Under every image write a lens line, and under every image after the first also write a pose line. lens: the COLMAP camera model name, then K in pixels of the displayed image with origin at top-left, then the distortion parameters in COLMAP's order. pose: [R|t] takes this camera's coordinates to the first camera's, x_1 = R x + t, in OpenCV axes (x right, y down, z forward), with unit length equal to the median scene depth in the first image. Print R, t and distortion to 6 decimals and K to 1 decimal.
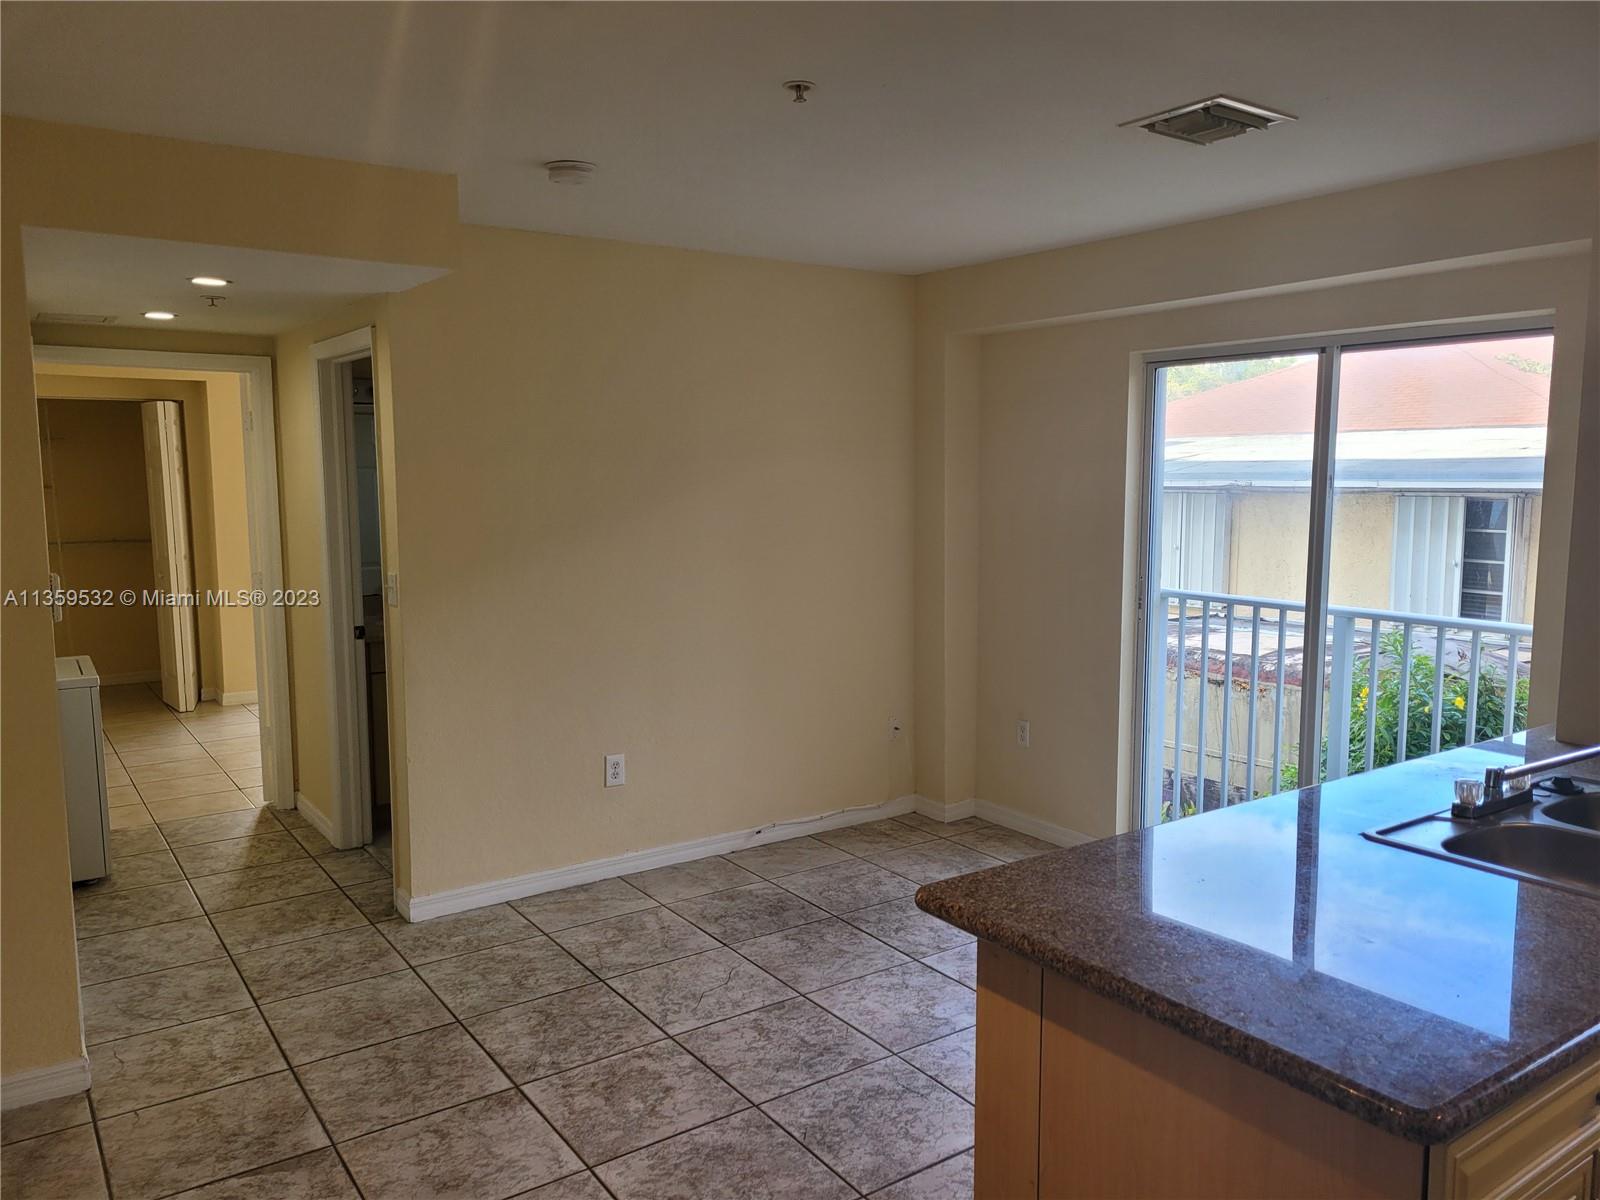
lens RADIAL K [[1211.0, 0, 818.9], [0, 1211.0, 603.9], [0, 0, 1]] dist [0.078934, -0.069358]
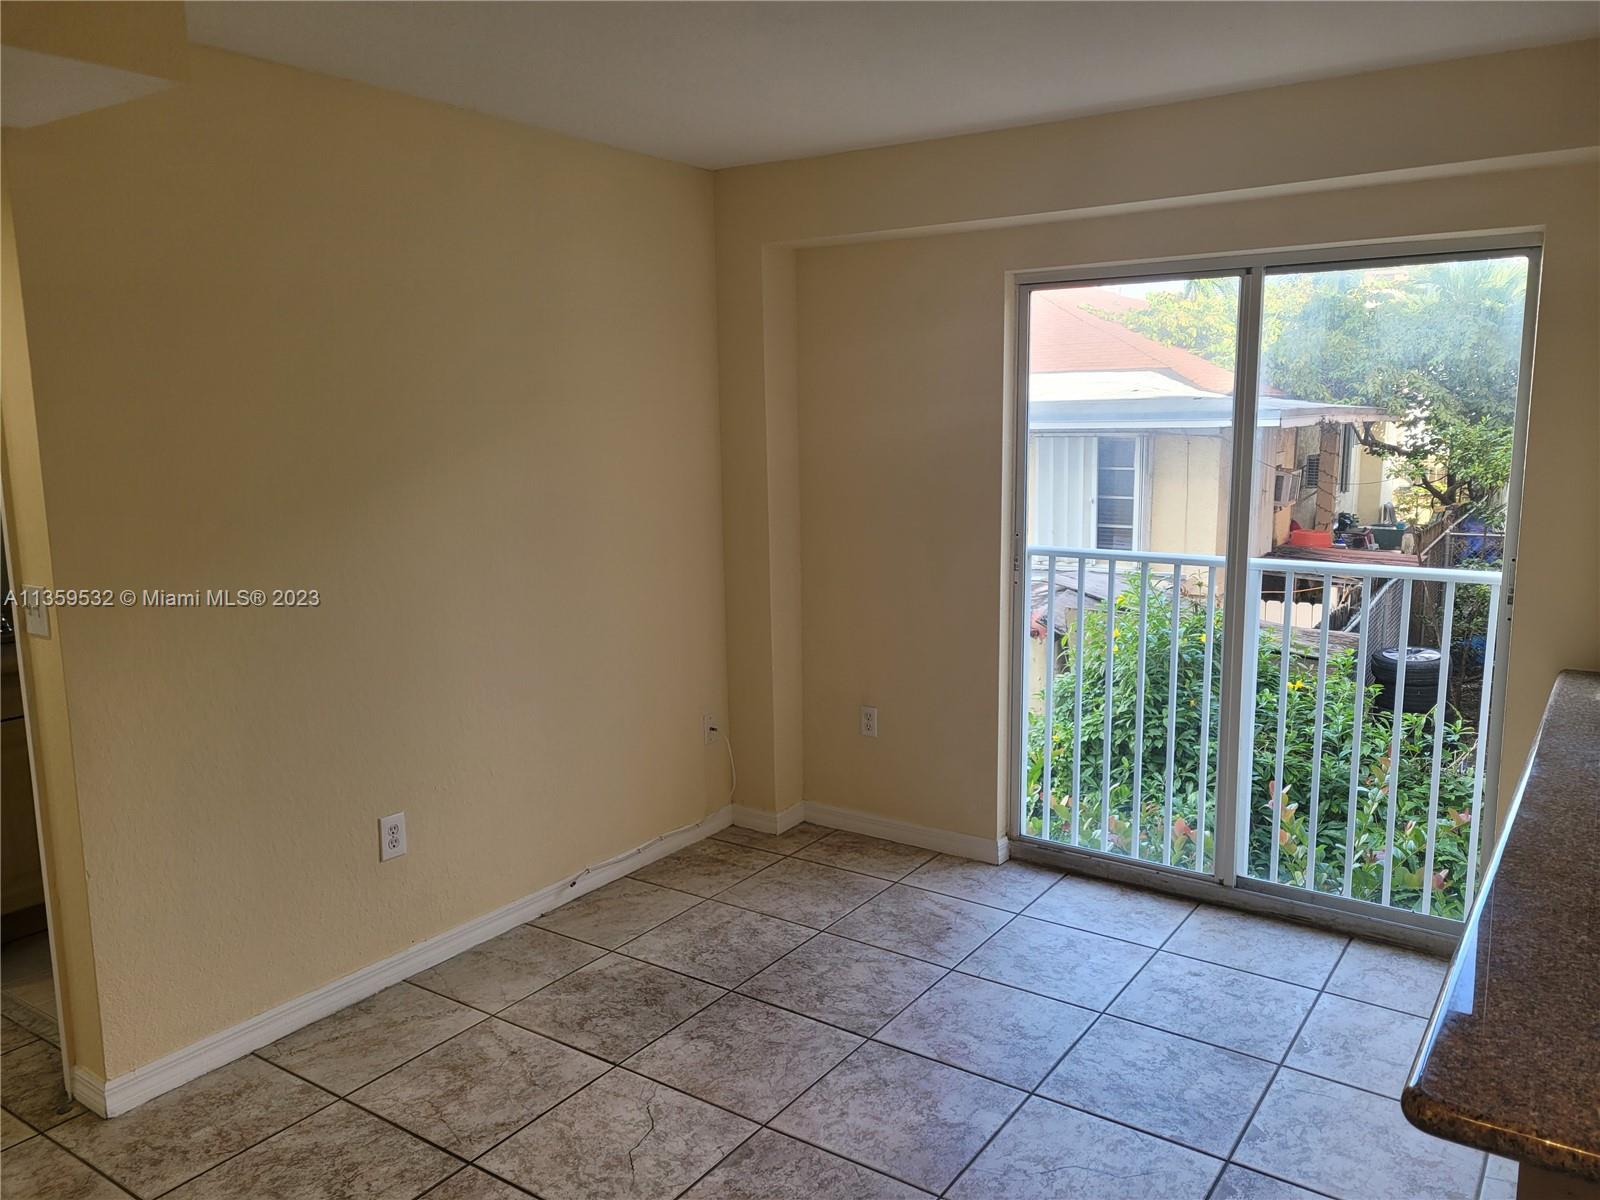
lens RADIAL K [[1211.0, 0, 818.9], [0, 1211.0, 603.9], [0, 0, 1]] dist [0.078934, -0.069358]
pose [[0.935225, -0.064683, 0.348097, -0.201544], [0.049202, 0.997374, 0.053139, -0.030180], [-0.350620, -0.032570, 0.935951, 0.275778]]
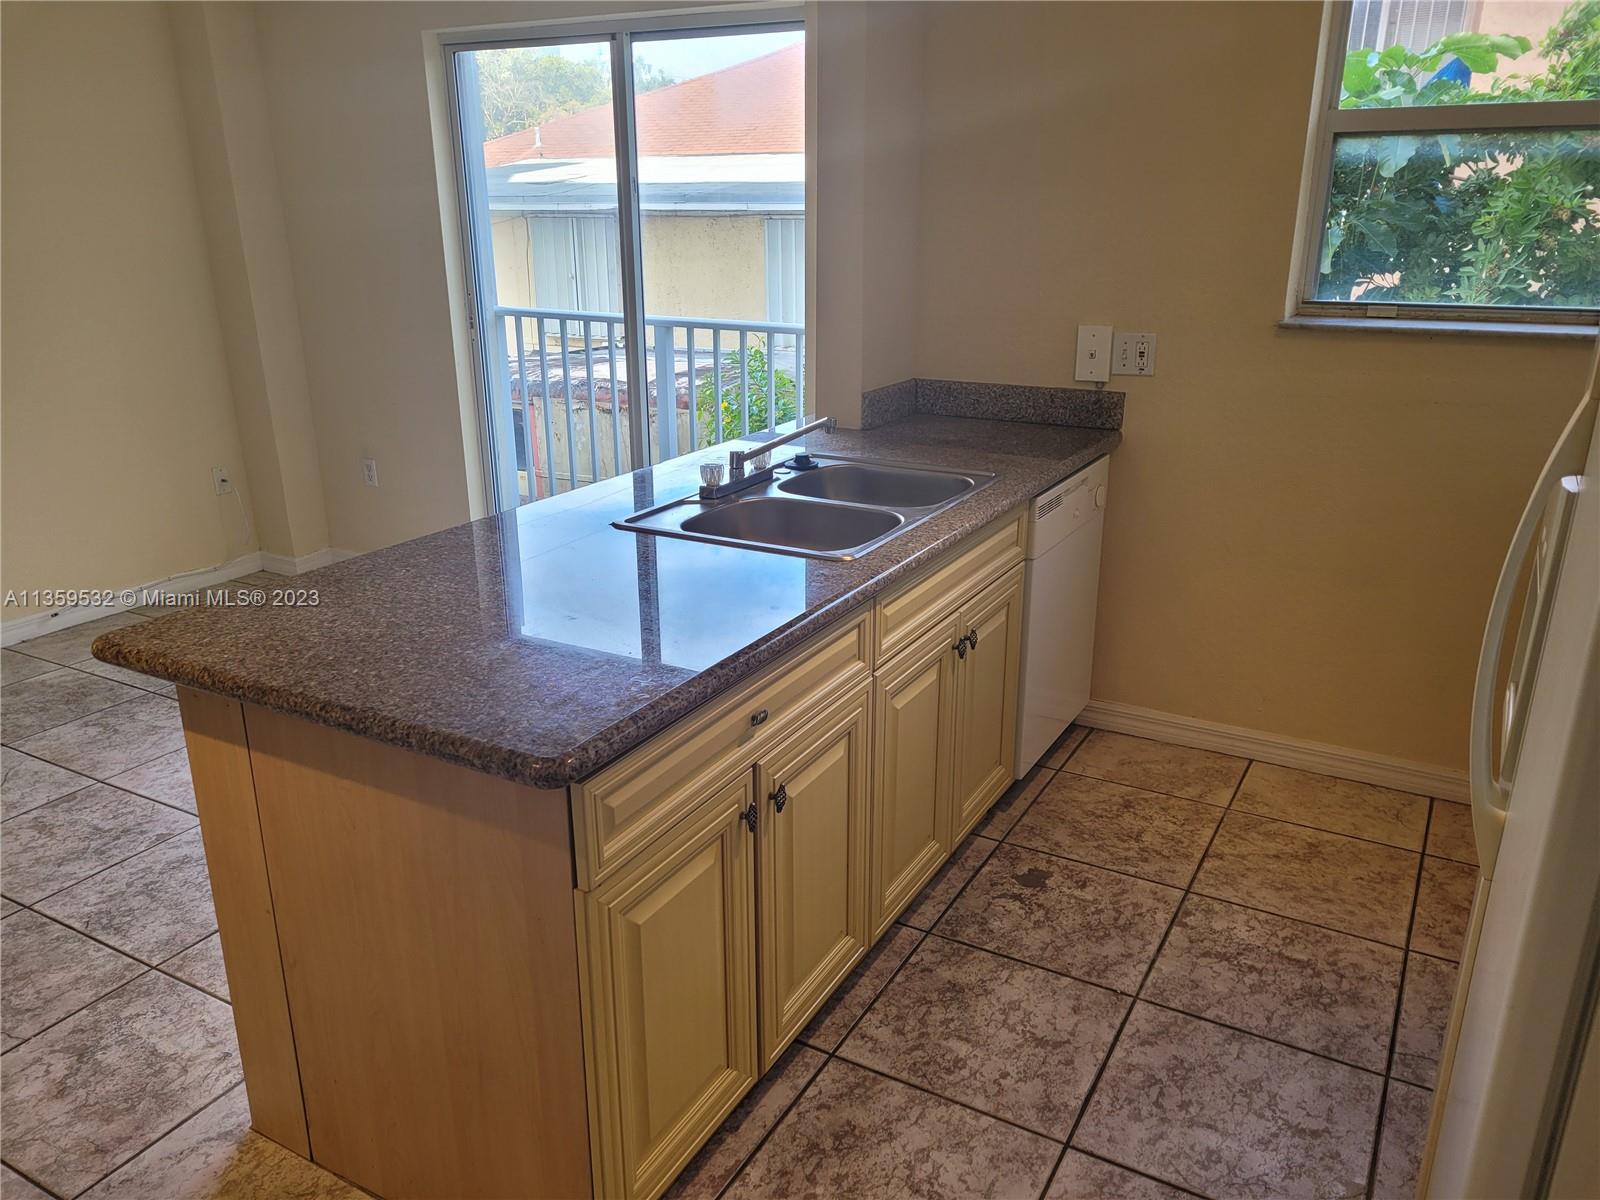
lens RADIAL K [[1211.1, 0, 799.6], [0, 1211.1, 618.1], [0, 0, 1]] dist [0.082920, -0.076991]
pose [[0.905302, -0.141091, 0.400650, 0.095123], [0.051036, 0.972520, 0.227158, 0.023348], [-0.421690, -0.185199, 0.887625, 0.005062]]
